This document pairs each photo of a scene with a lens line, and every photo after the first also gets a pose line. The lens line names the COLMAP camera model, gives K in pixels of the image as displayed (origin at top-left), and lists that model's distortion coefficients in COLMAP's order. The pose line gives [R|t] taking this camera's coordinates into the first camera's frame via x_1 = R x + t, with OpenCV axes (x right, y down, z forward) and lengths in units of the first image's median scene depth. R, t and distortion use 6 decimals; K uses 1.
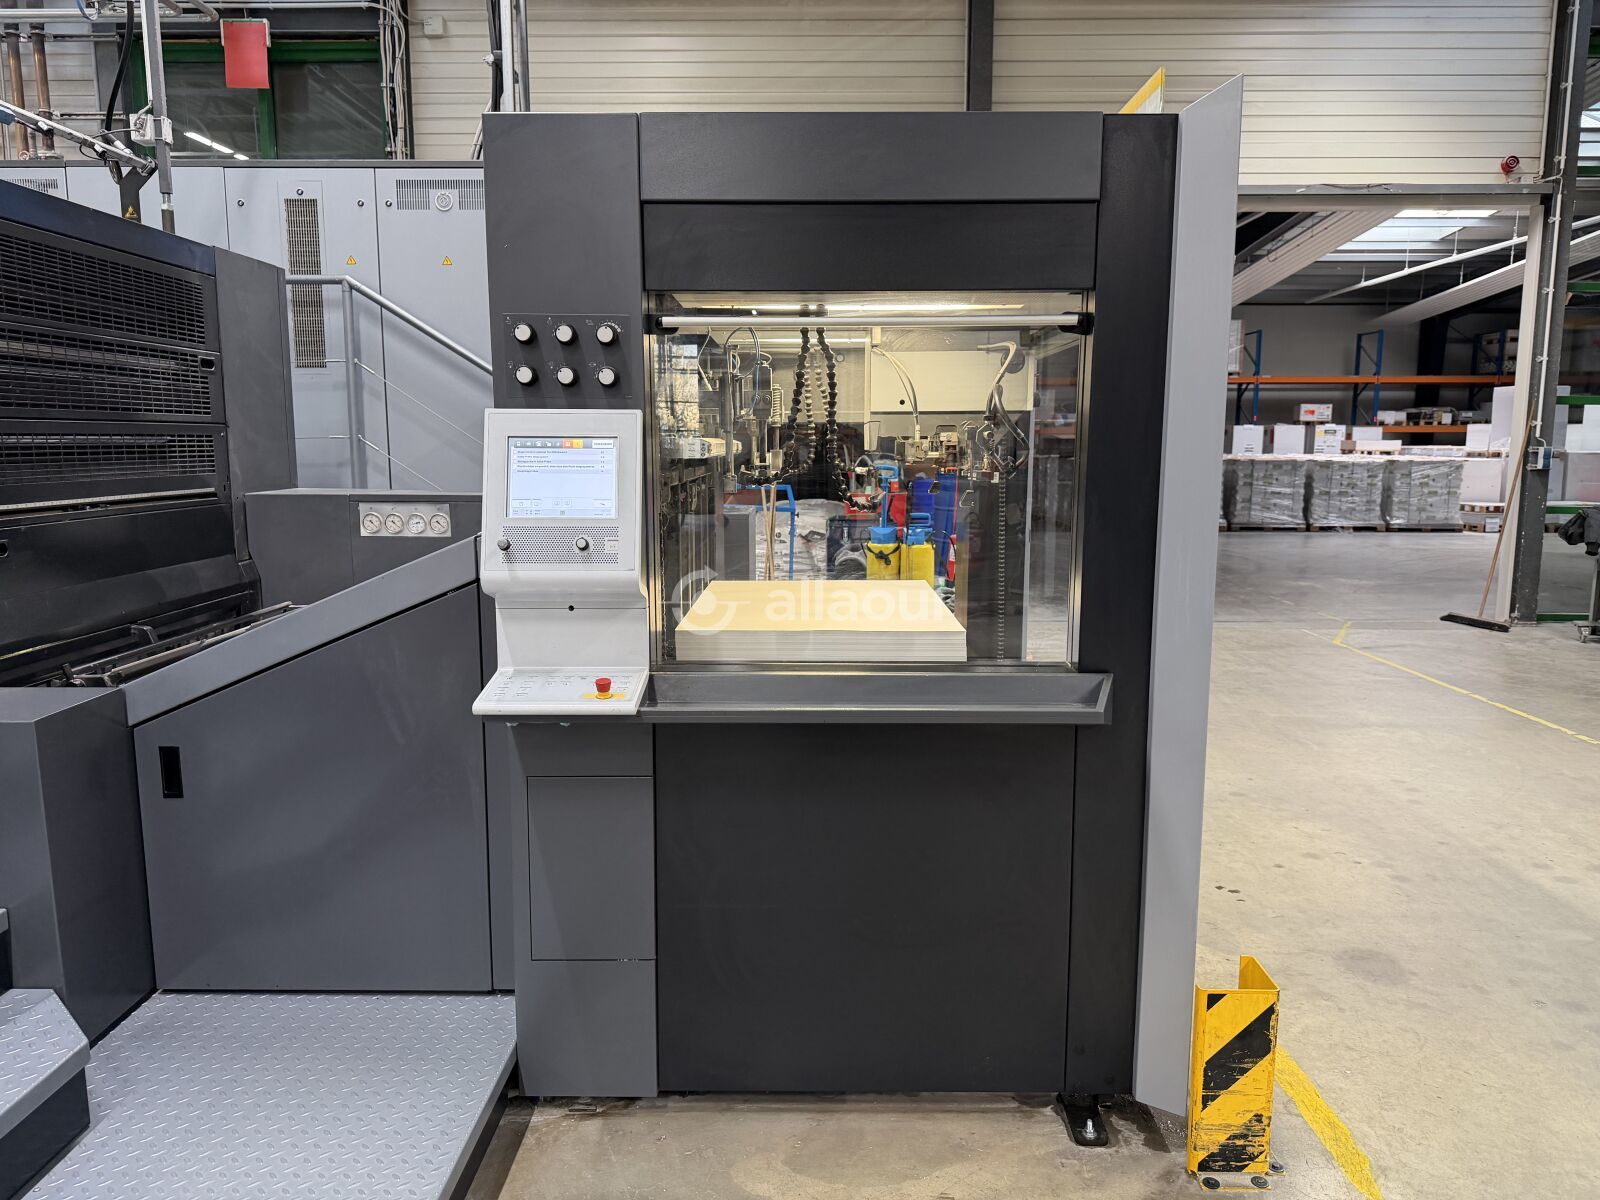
lens RADIAL K [[1131.1, 0, 806.6], [0, 1131.1, 603.6], [0, 0, 1]] dist [0.021486, -0.031995]
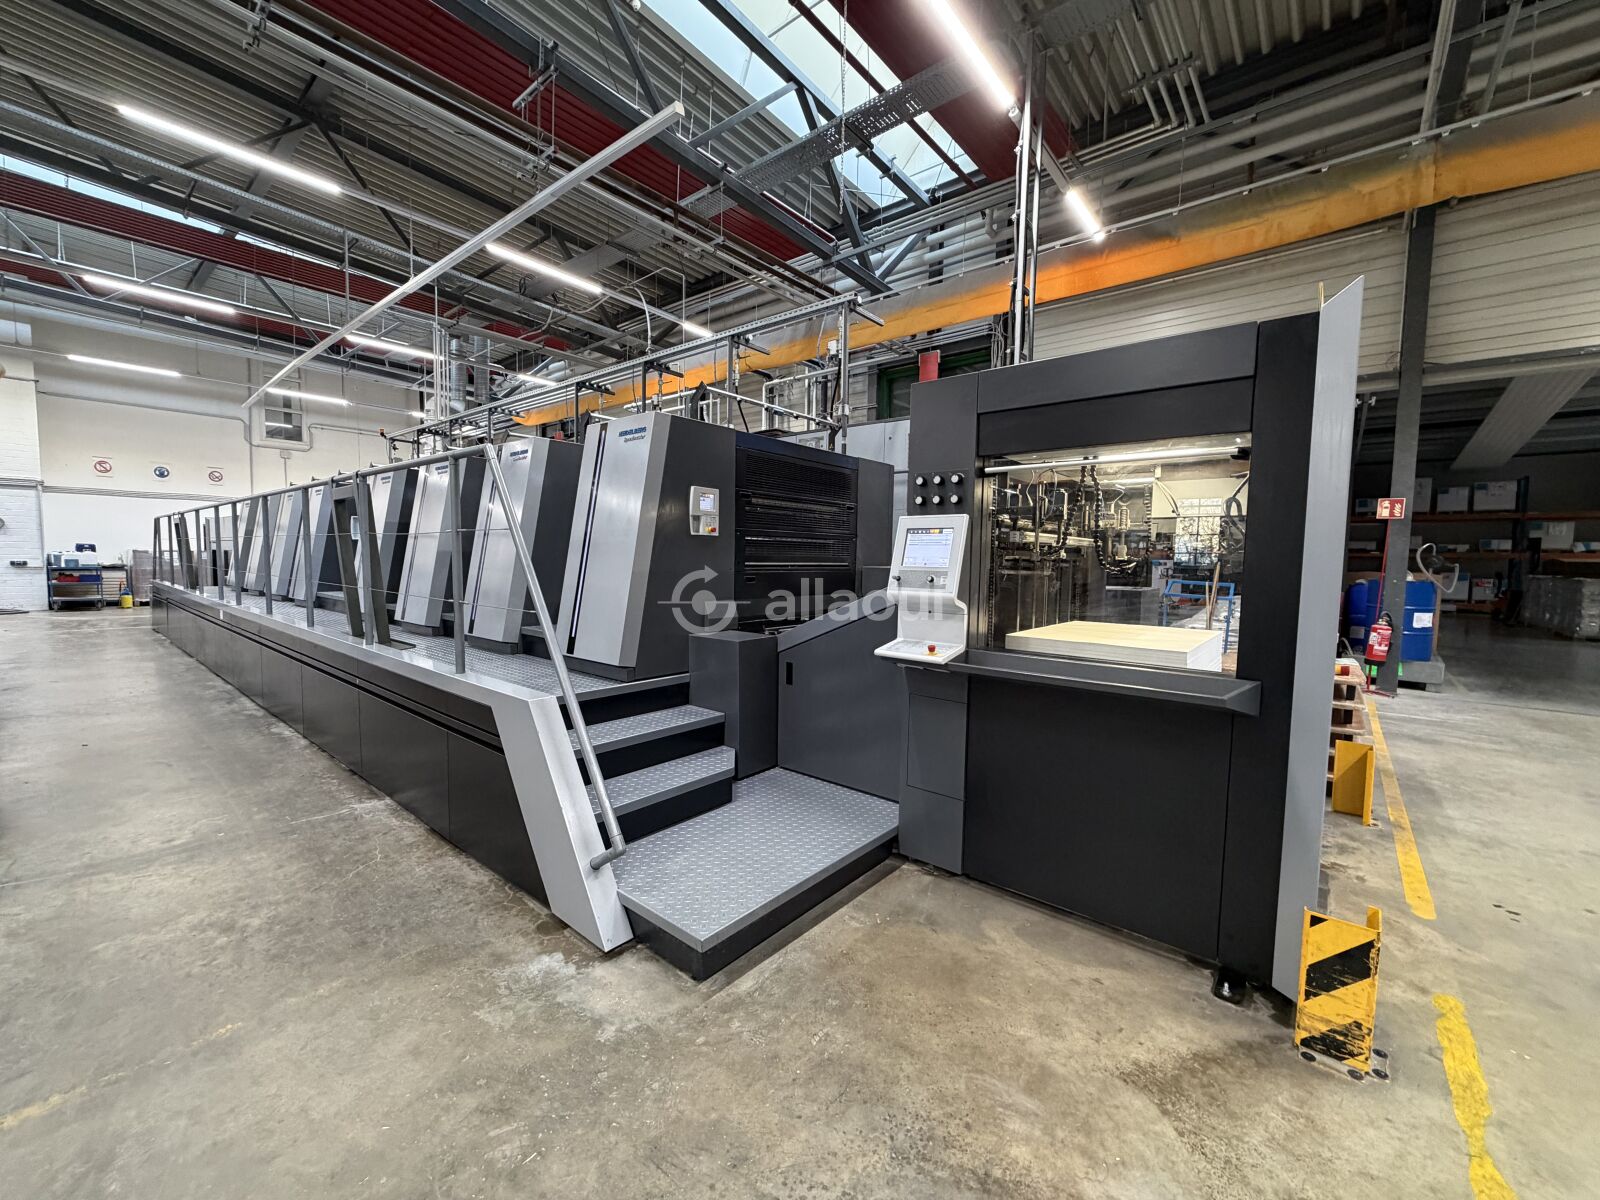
lens RADIAL K [[637.7, 0, 798.9], [0, 637.7, 600.4], [0, 0, 1]] dist [-0.003899, 0.001104]
pose [[0.769777, 0.054878, -0.635949, 0.233656], [-0.106649, 0.993350, -0.043372, 0.040517], [0.629340, 0.101209, 0.770511, -0.028740]]
